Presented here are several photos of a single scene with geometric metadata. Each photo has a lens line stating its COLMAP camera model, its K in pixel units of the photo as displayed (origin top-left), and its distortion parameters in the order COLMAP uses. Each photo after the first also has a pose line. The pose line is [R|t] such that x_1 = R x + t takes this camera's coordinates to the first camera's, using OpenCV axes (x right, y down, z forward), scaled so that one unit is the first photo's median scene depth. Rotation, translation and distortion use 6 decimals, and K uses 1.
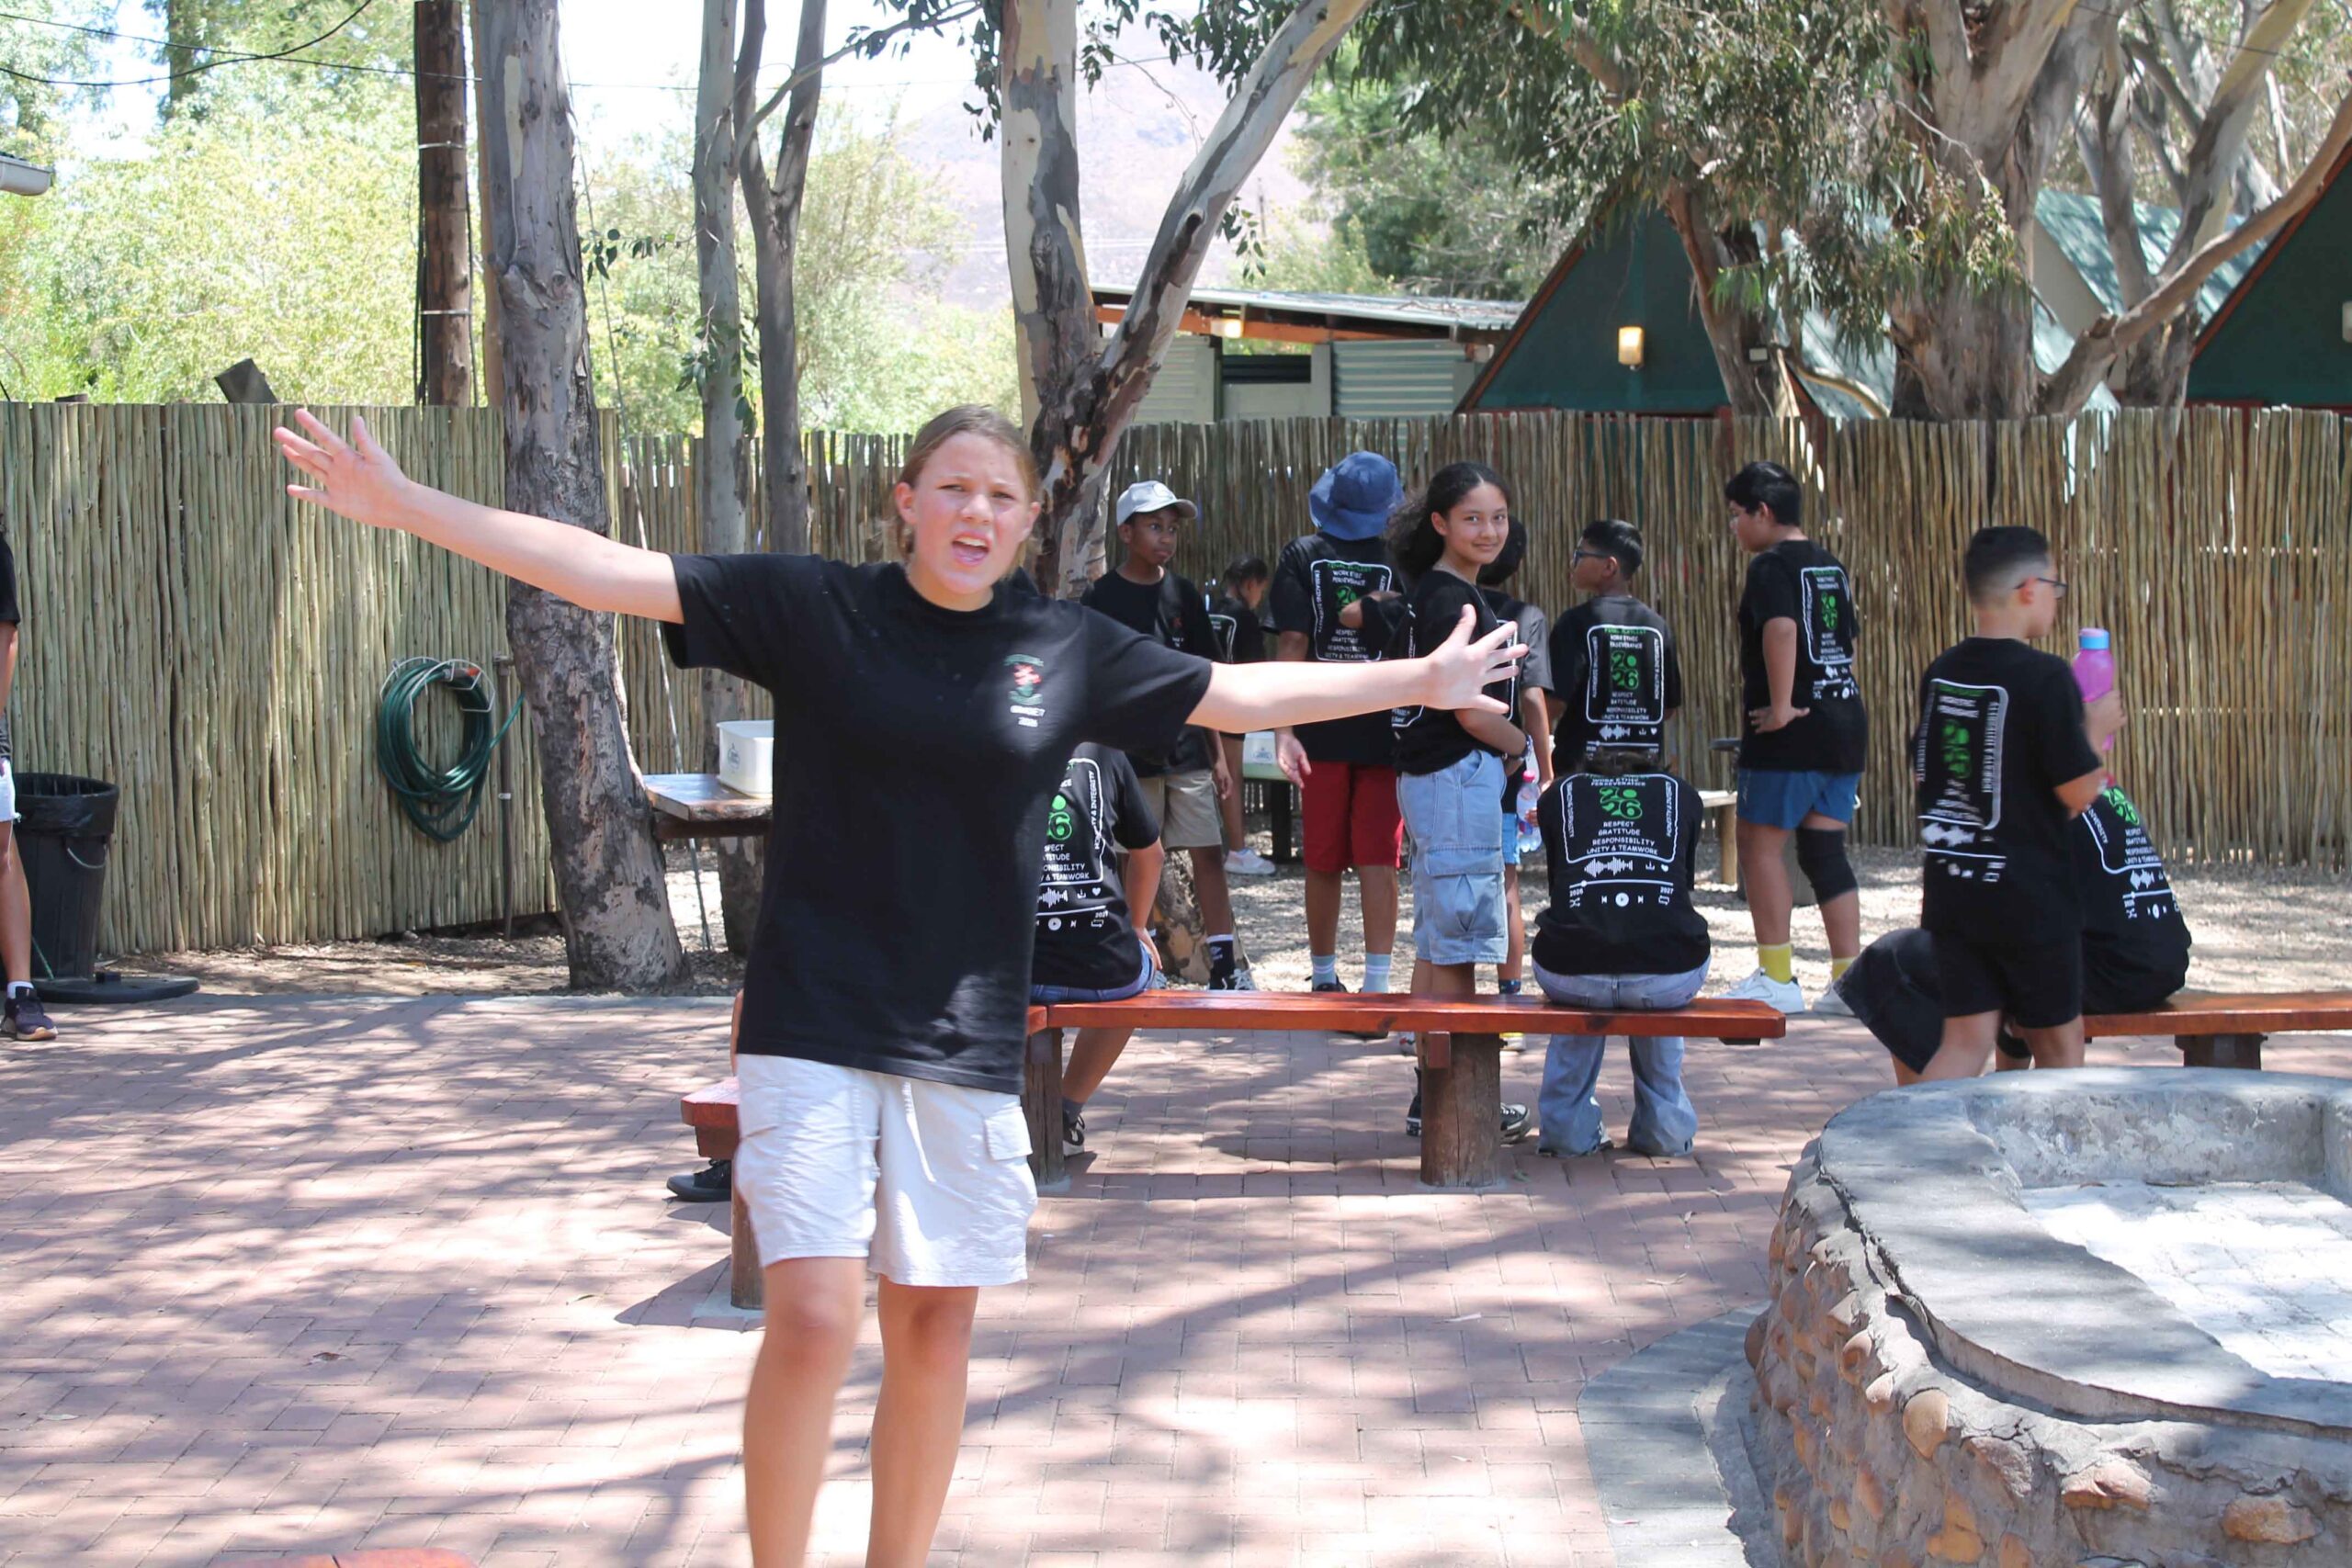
lens RADIAL K [[4266.6, 0, 1181.0], [0, 4266.6, 739.6], [0, 0, 1]] dist [0.026940, 0.000000]
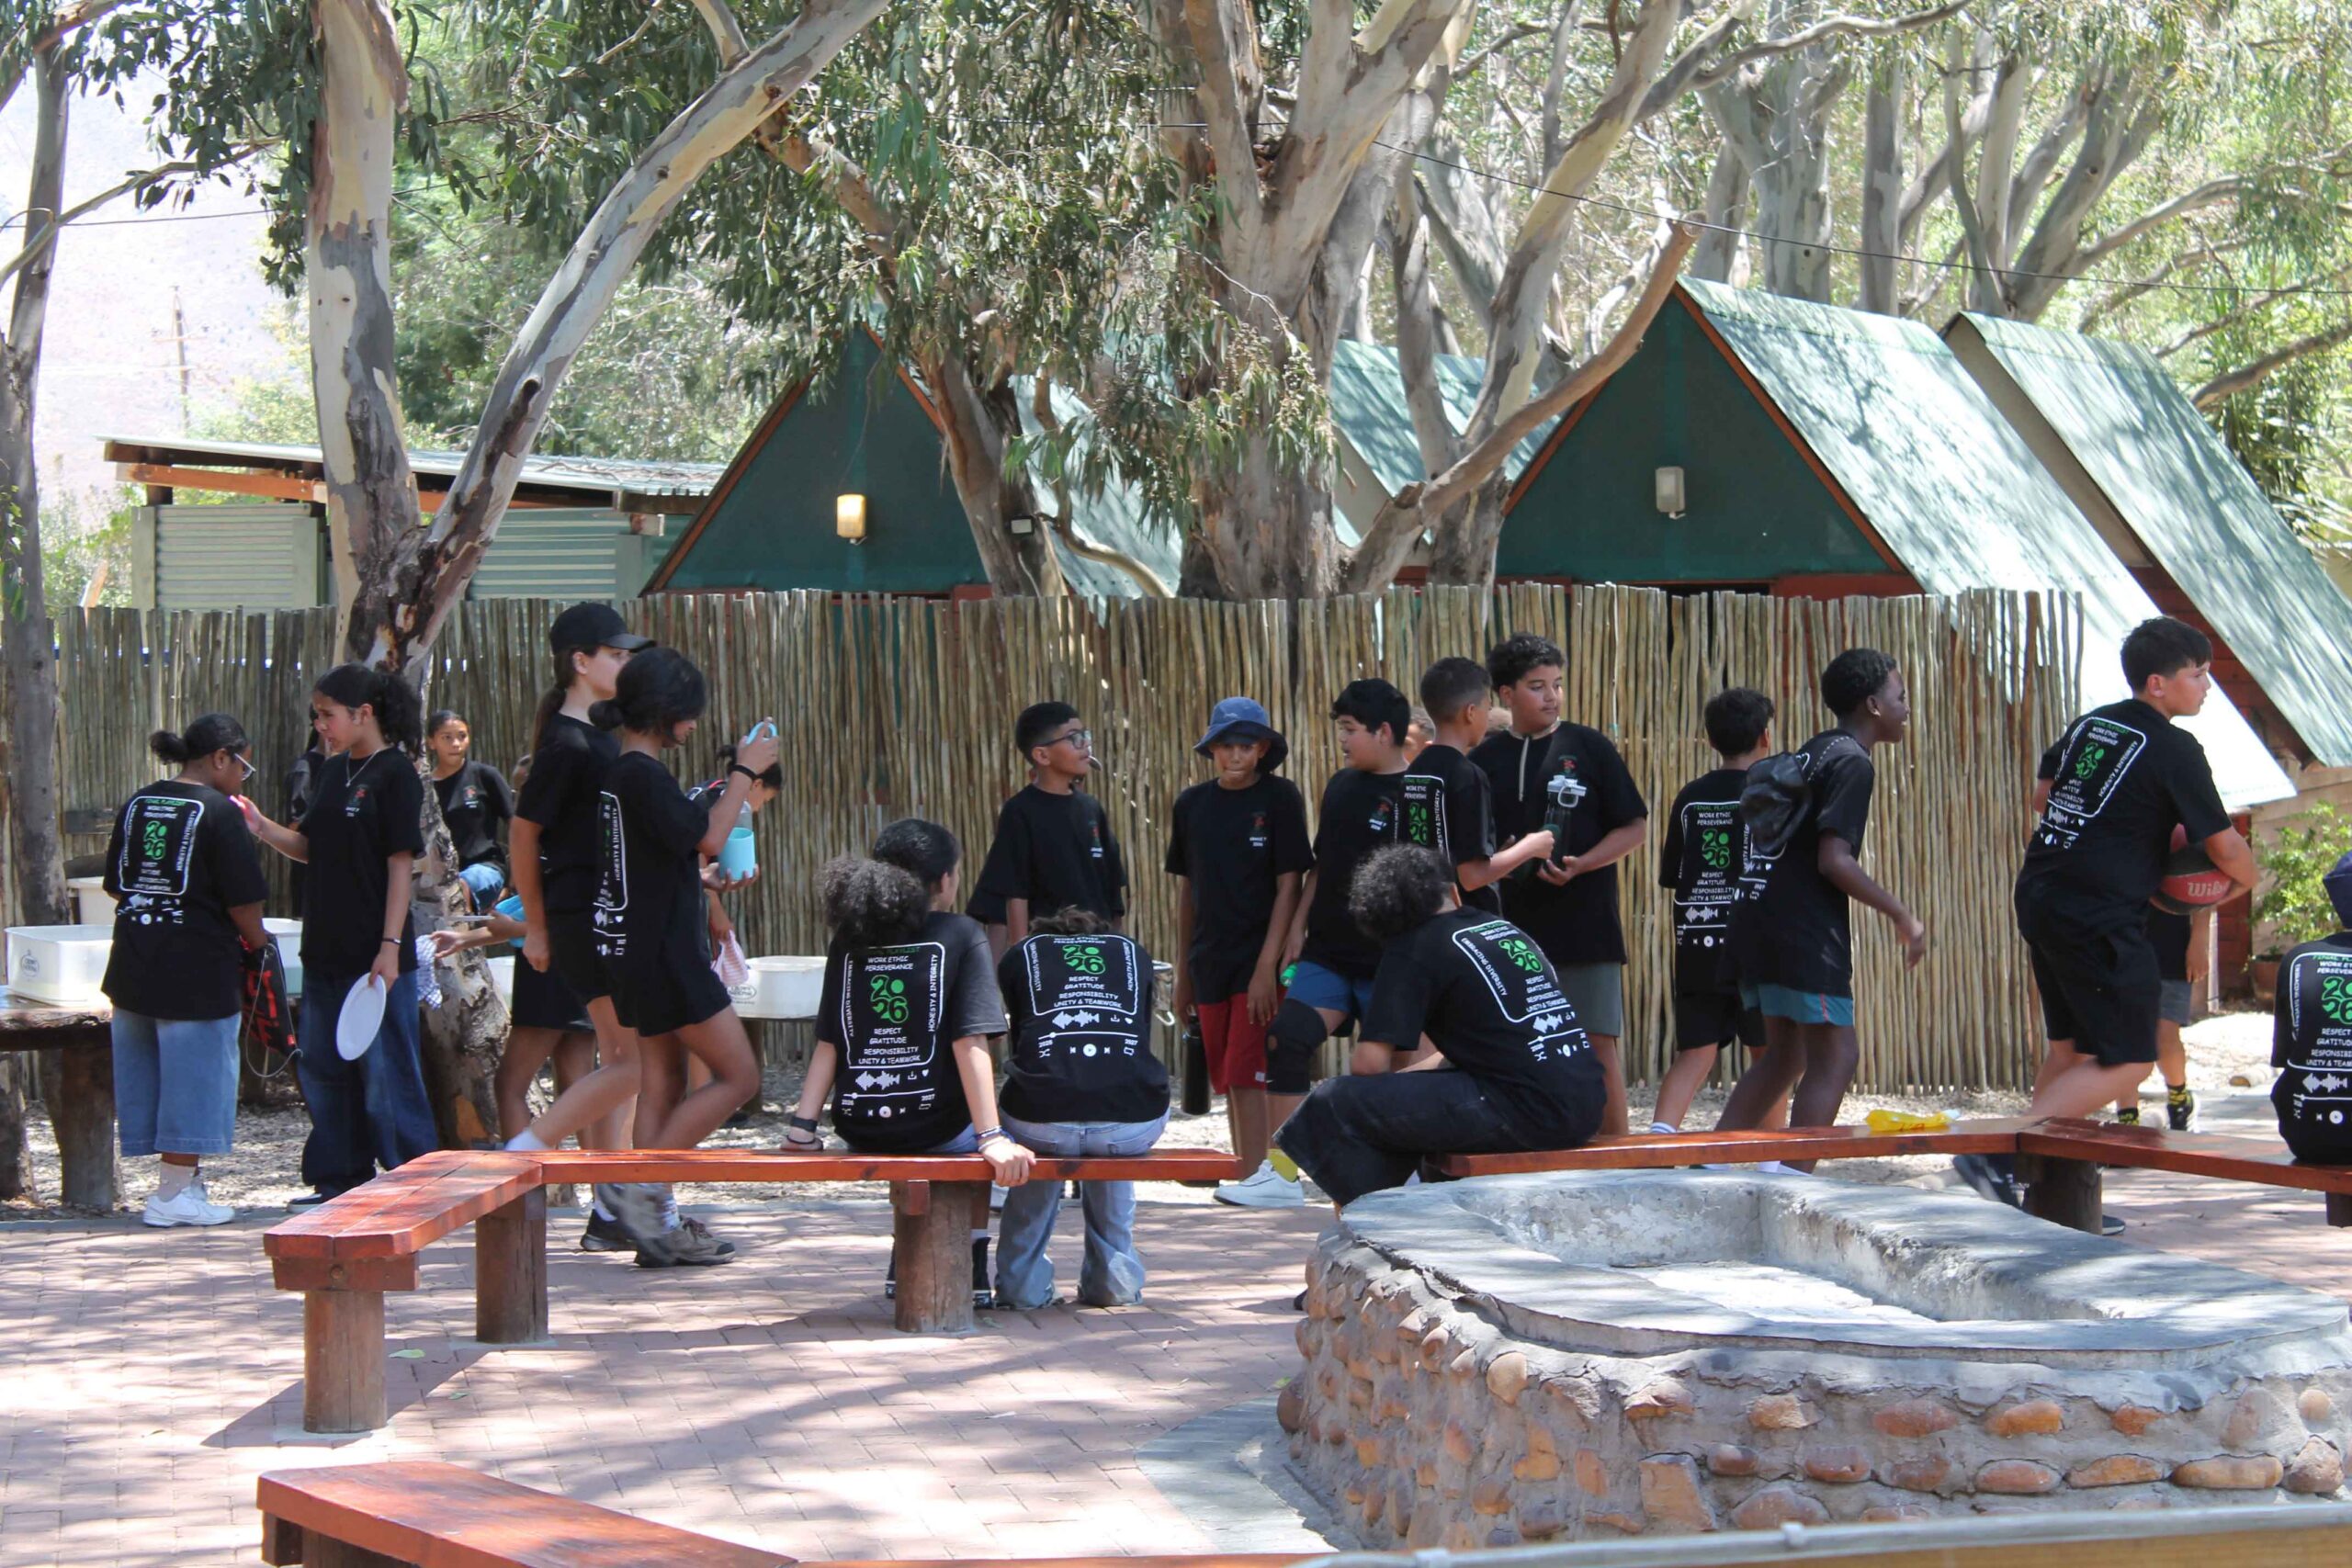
lens RADIAL K [[5816.7, 0, 1191.2], [0, 5816.7, 716.9], [0, 0, 1]] dist [0.104363, 0.000000]
pose [[0.980302, -0.007683, 0.197357, -0.095480], [0.018879, 0.998313, -0.054911, 0.021965], [-0.196602, 0.057555, 0.978793, -0.252406]]
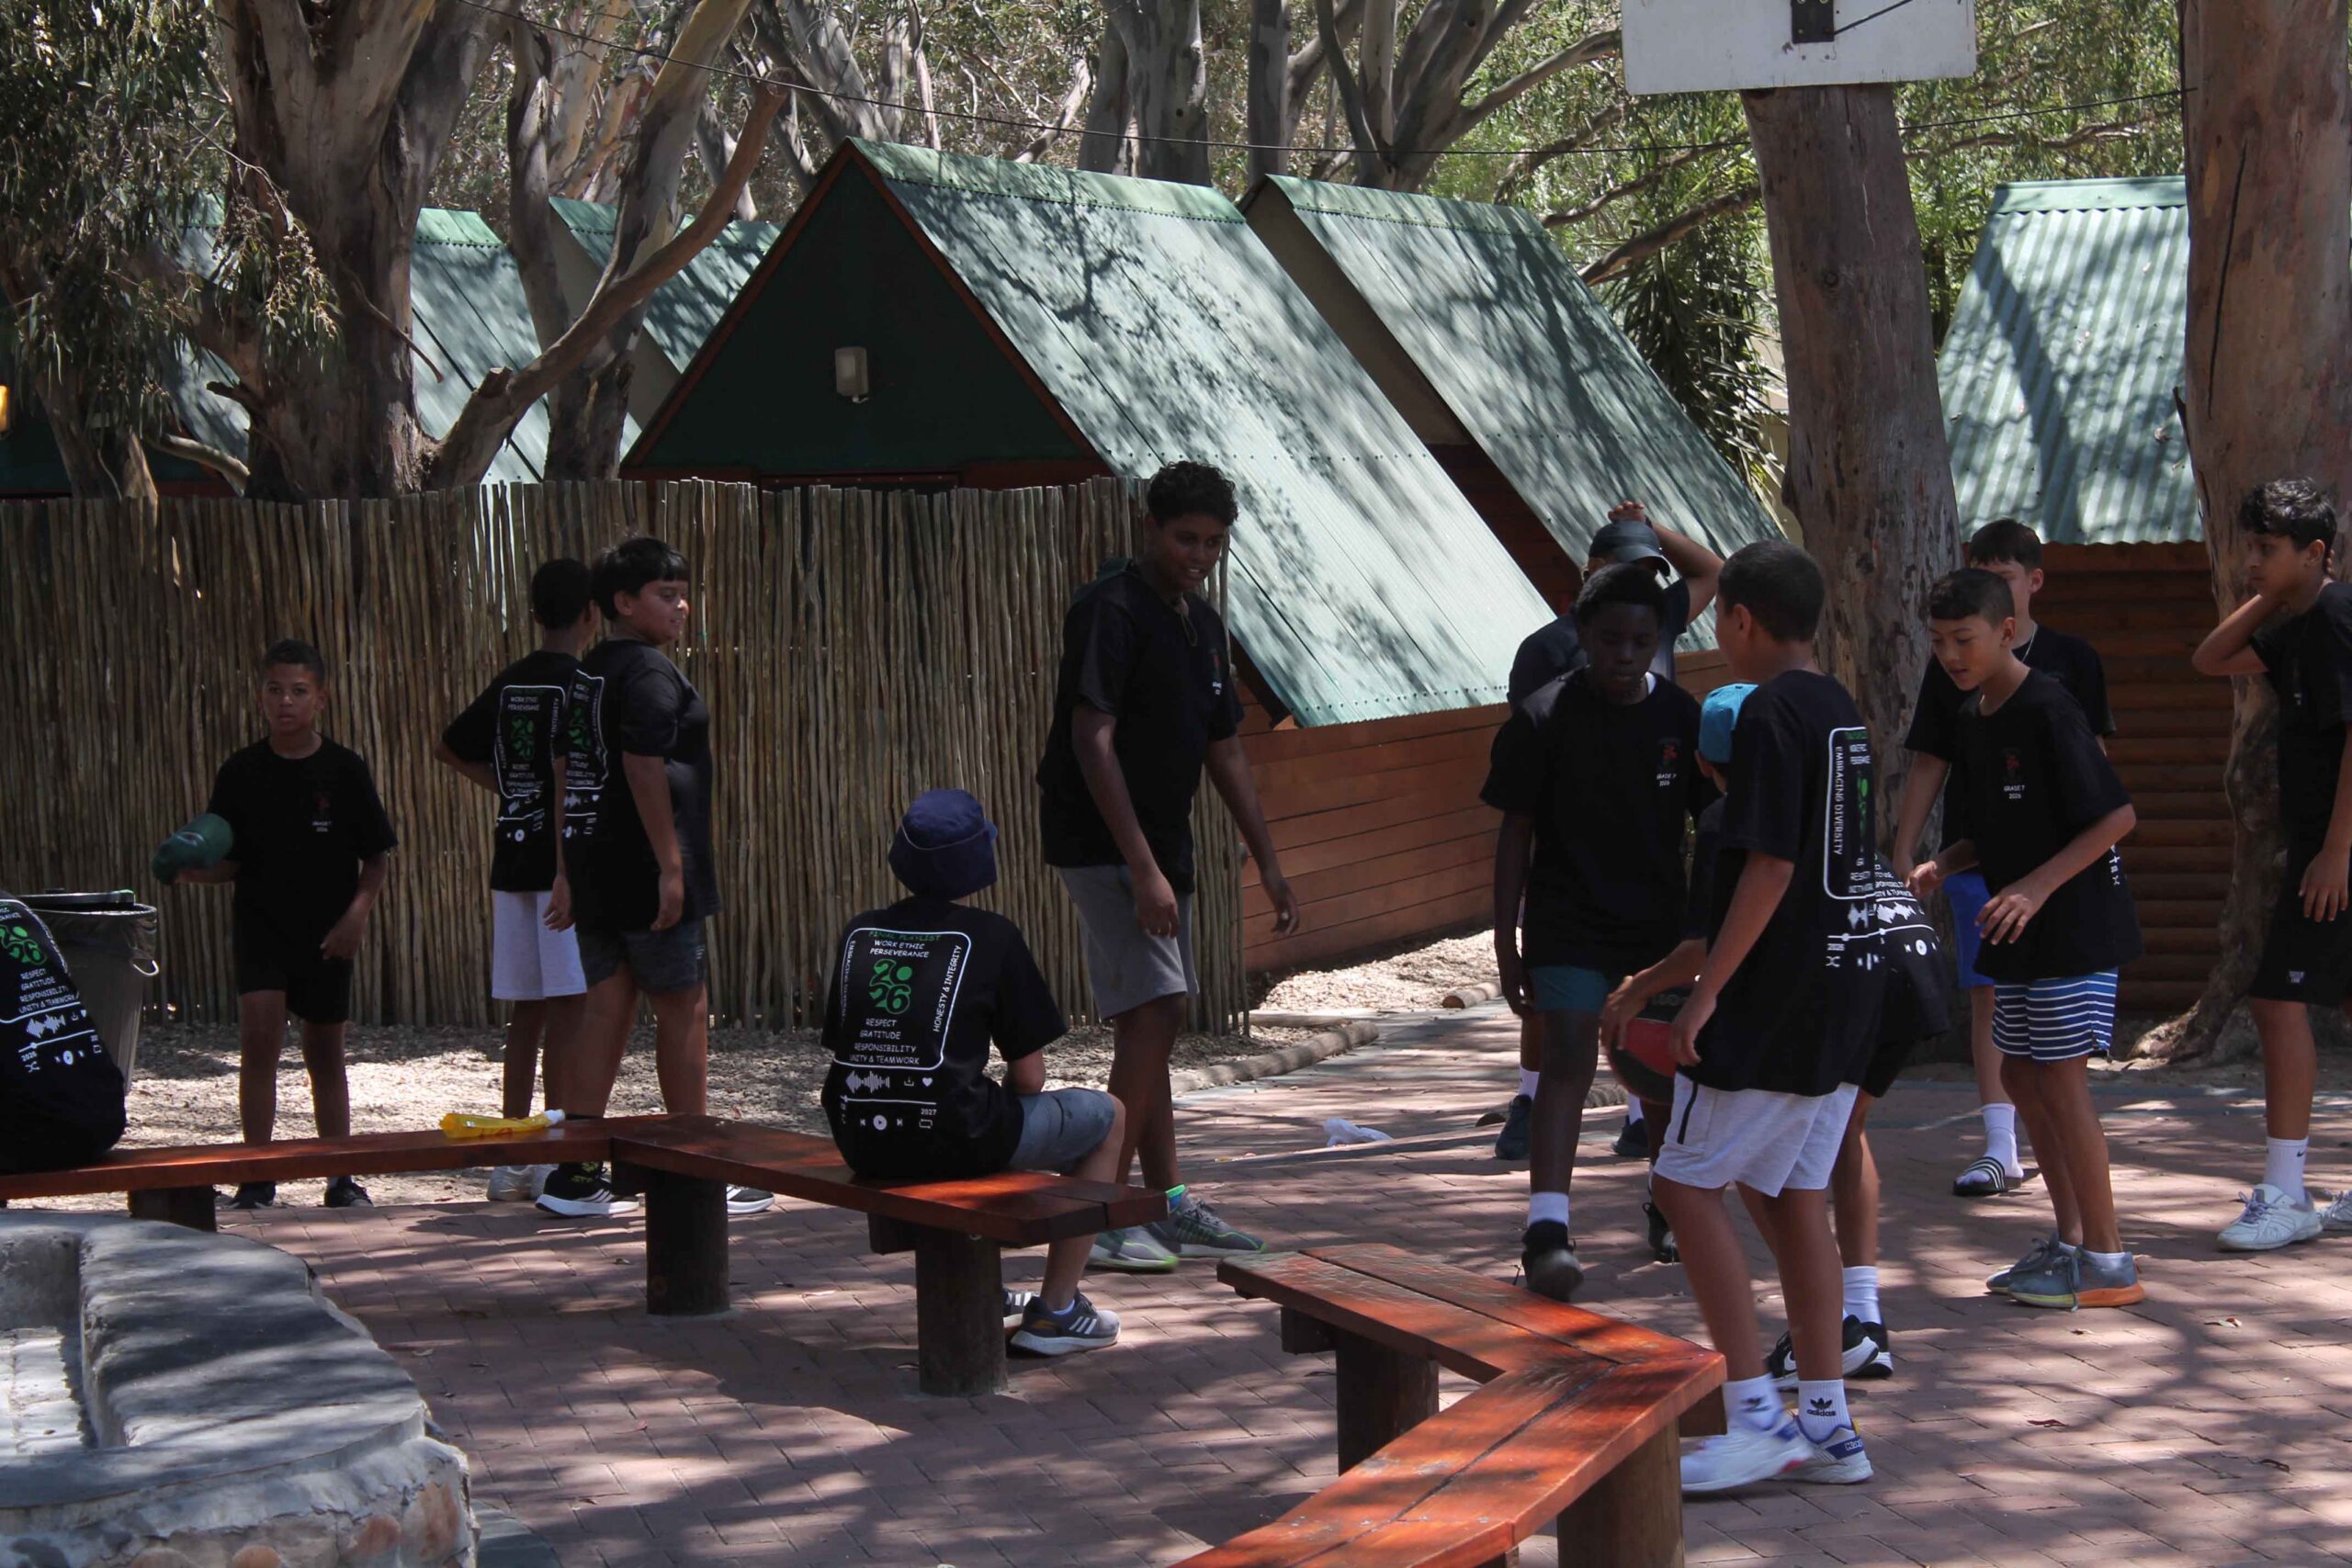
lens RADIAL K [[5816.7, 0, 1210.3], [0, 5816.7, 766.2], [0, 0, 1]] dist [0.104363, 0.000000]
pose [[0.972237, -0.027596, 0.232363, 0.114507], [0.033820, 0.999167, -0.022841, 0.009819], [-0.231540, 0.030066, 0.972361, -0.162173]]
